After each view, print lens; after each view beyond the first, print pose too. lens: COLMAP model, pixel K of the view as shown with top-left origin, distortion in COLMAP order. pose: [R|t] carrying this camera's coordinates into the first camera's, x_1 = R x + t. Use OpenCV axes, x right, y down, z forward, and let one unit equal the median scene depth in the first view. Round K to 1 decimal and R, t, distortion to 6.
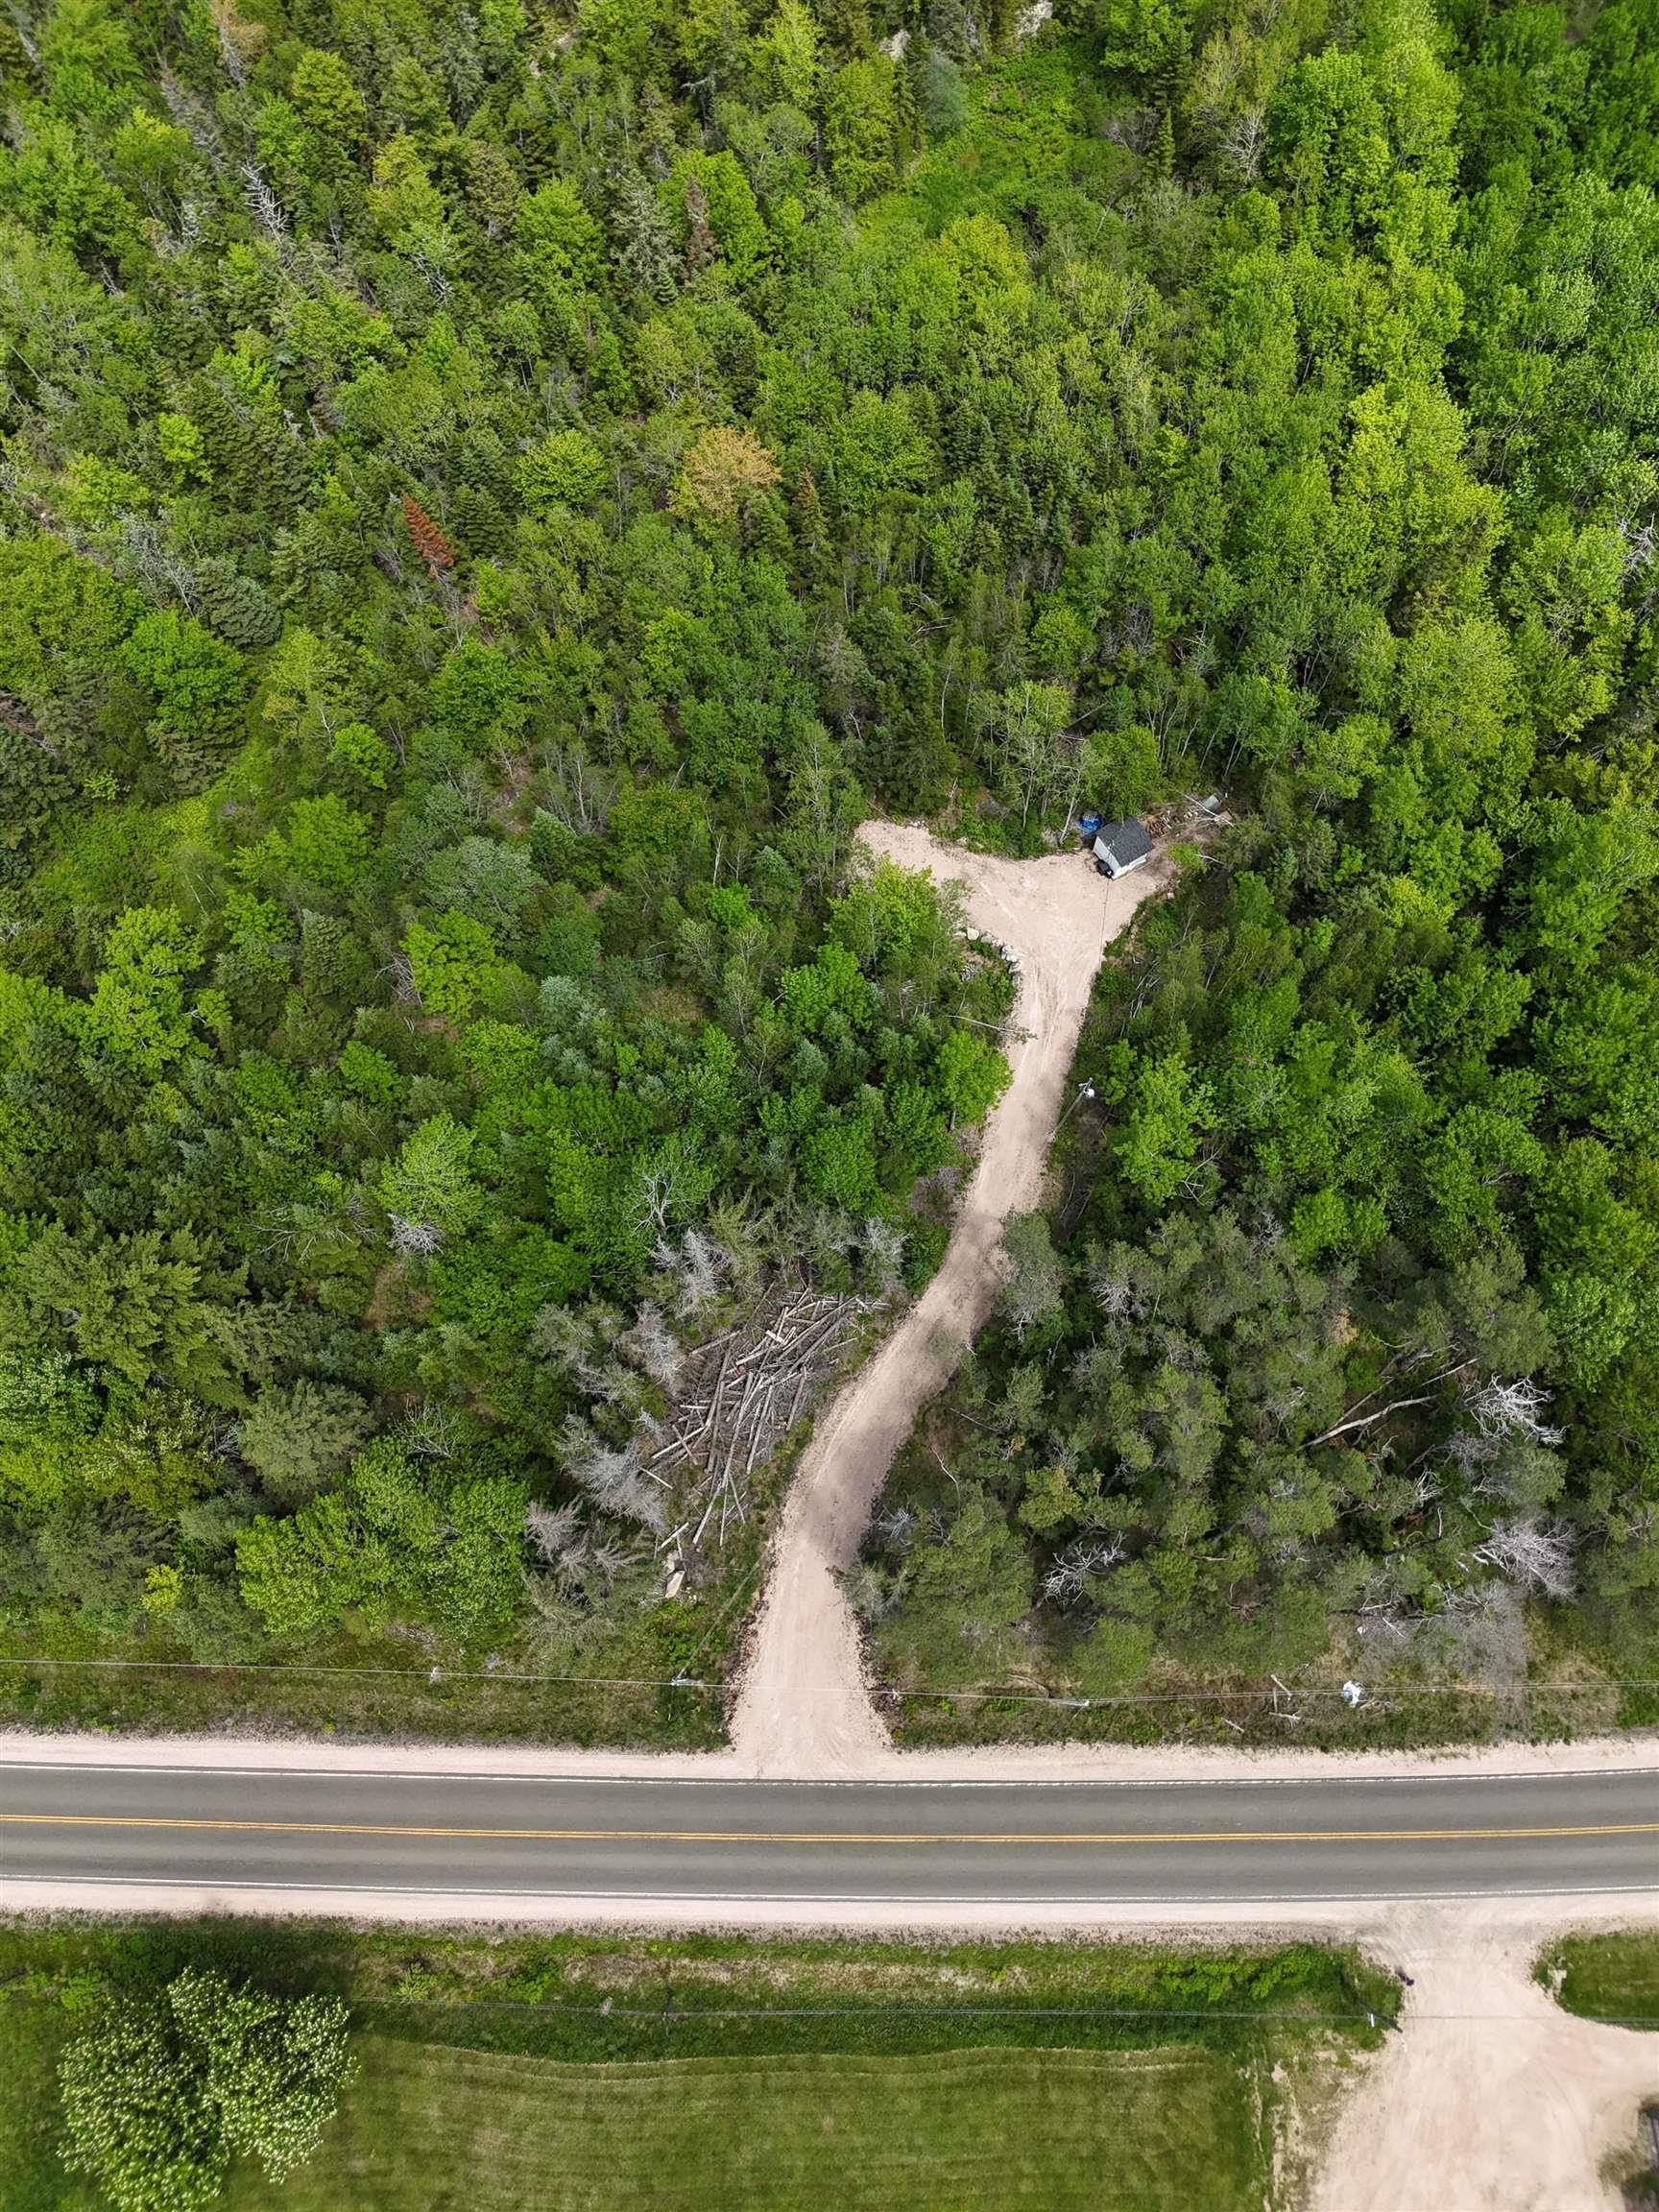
lens RADIAL K [[1572.1, 0, 837.3], [0, 1572.1, 1108.1], [0, 0, 1]] dist [0.065205, -0.006277]
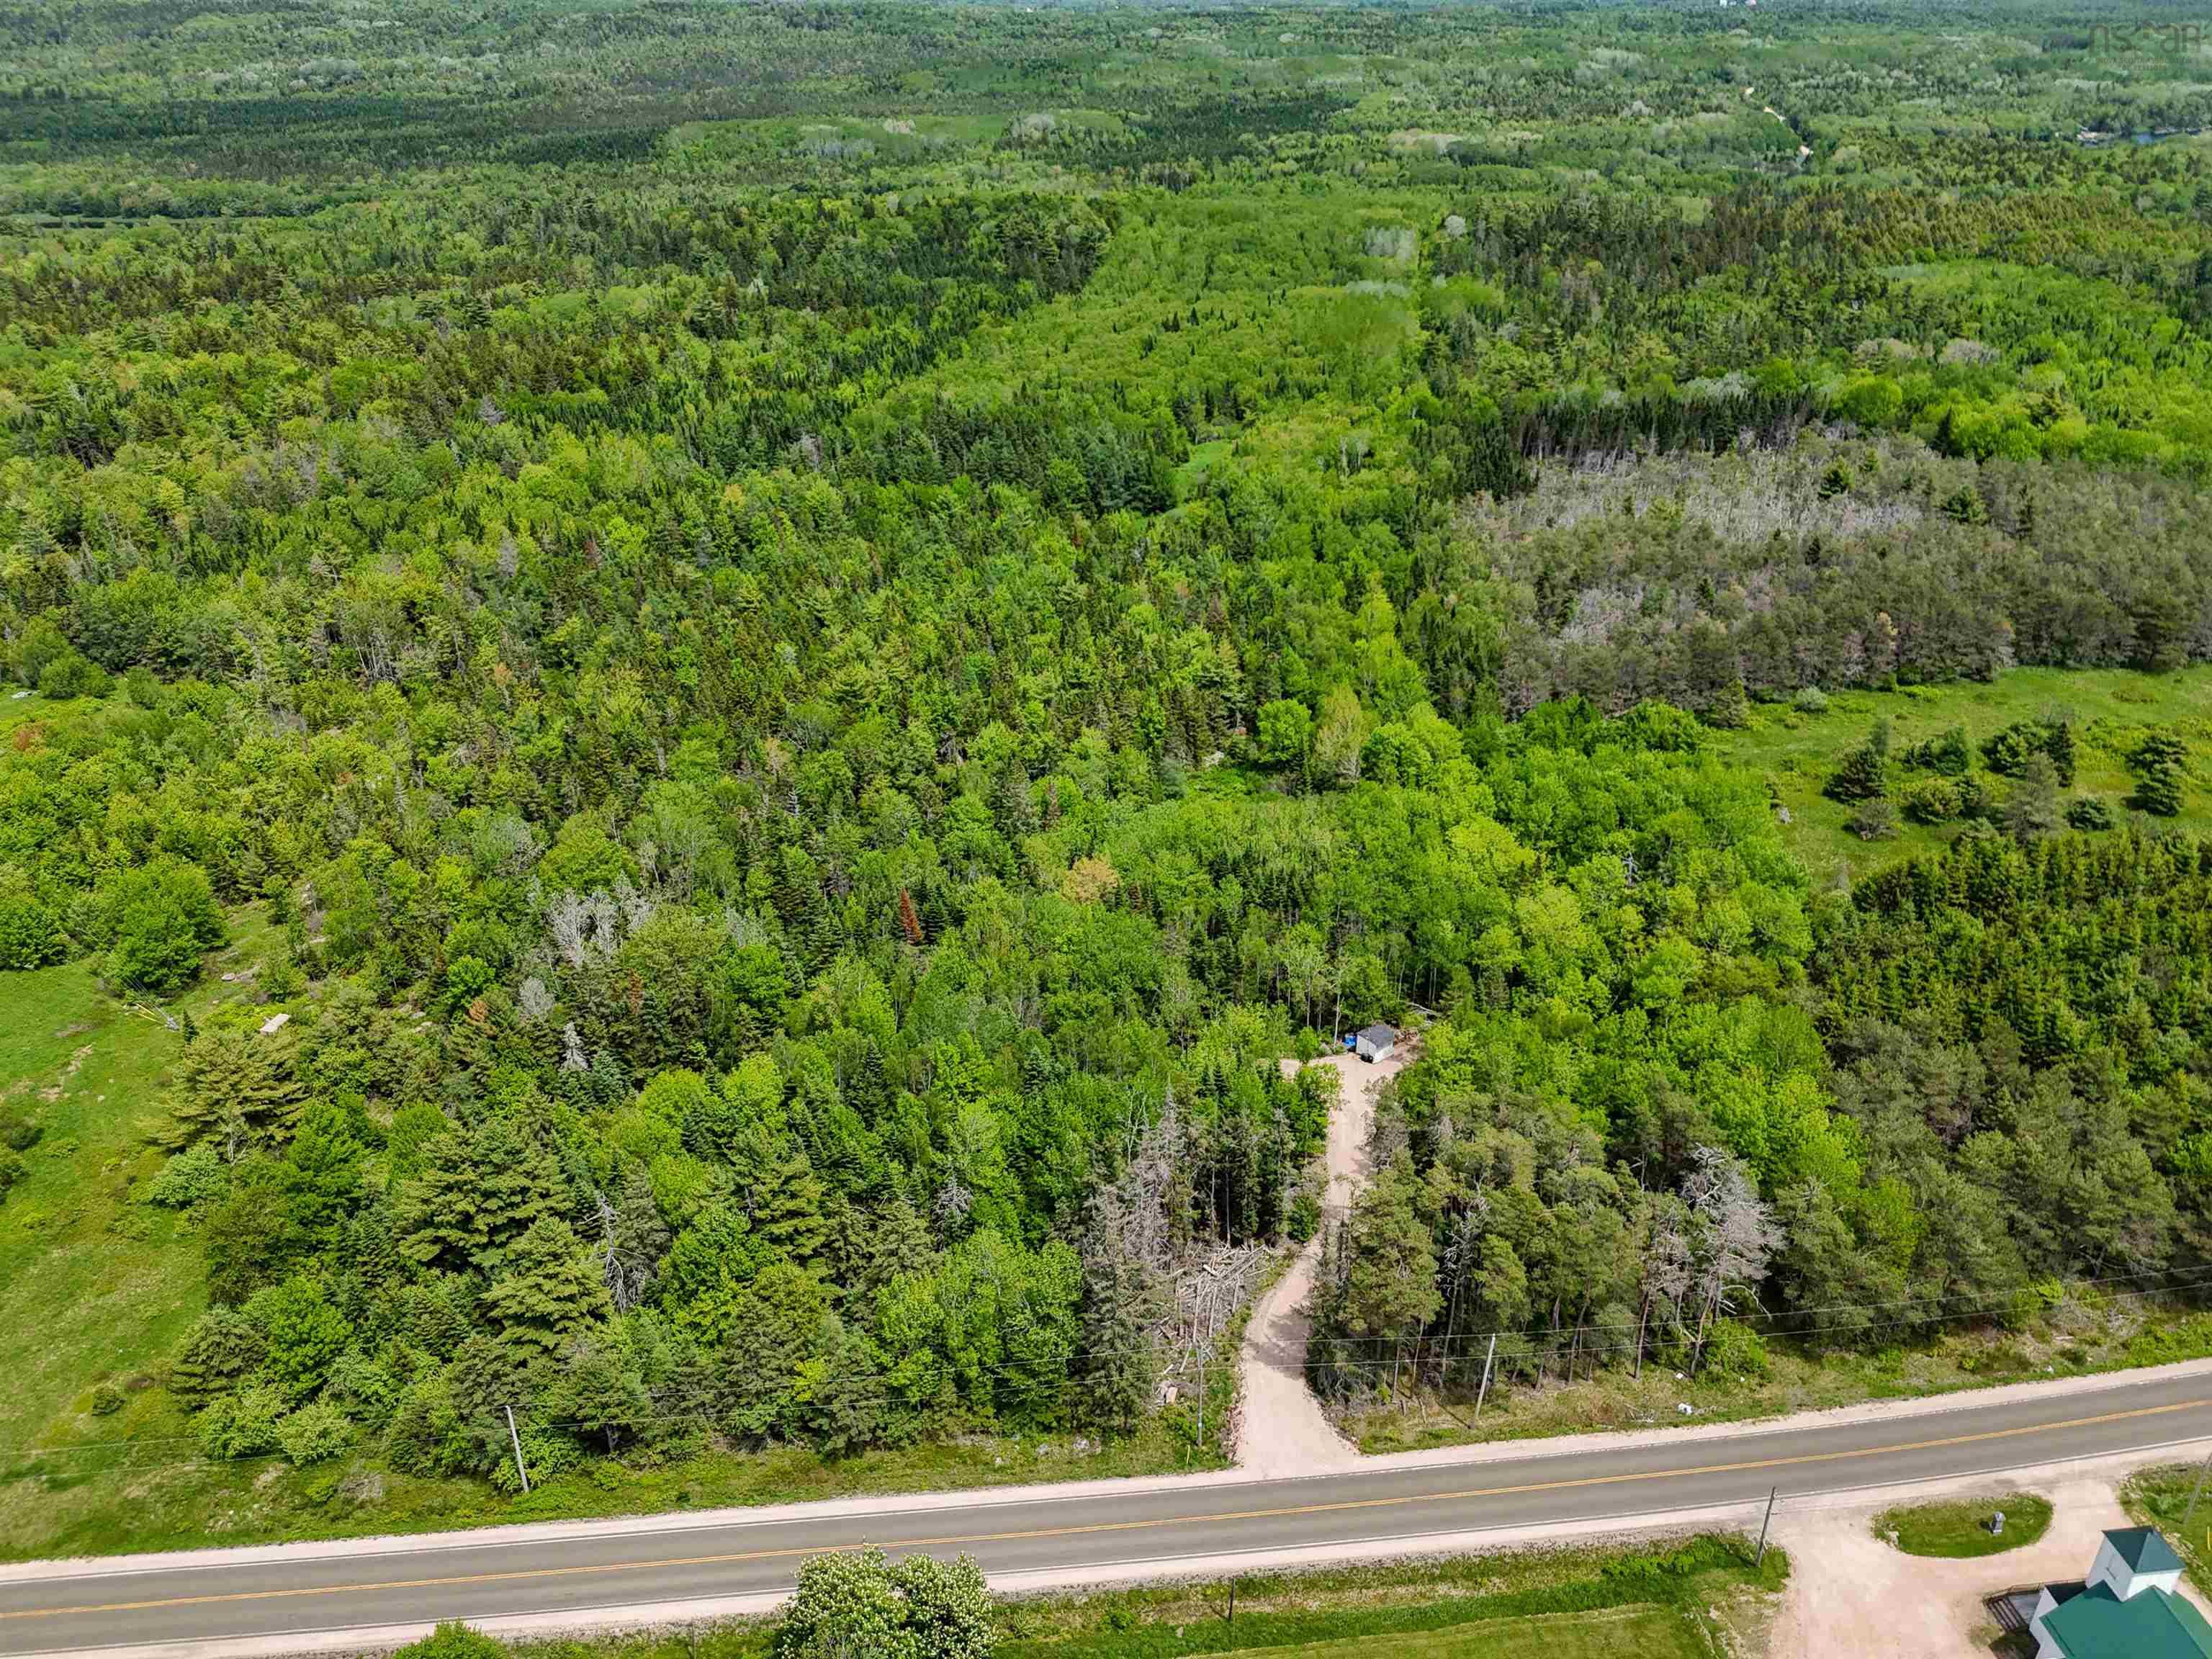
lens RADIAL K [[1628.2, 0, 1106.0], [0, 1628.2, 829.5], [0, 0, 1]] dist [0.069042, -0.060024]
pose [[0.993765, -0.039759, 0.104168, -0.273728], [0.101071, 0.715706, -0.691050, 0.880086], [-0.047078, 0.697269, 0.715262, -0.296521]]
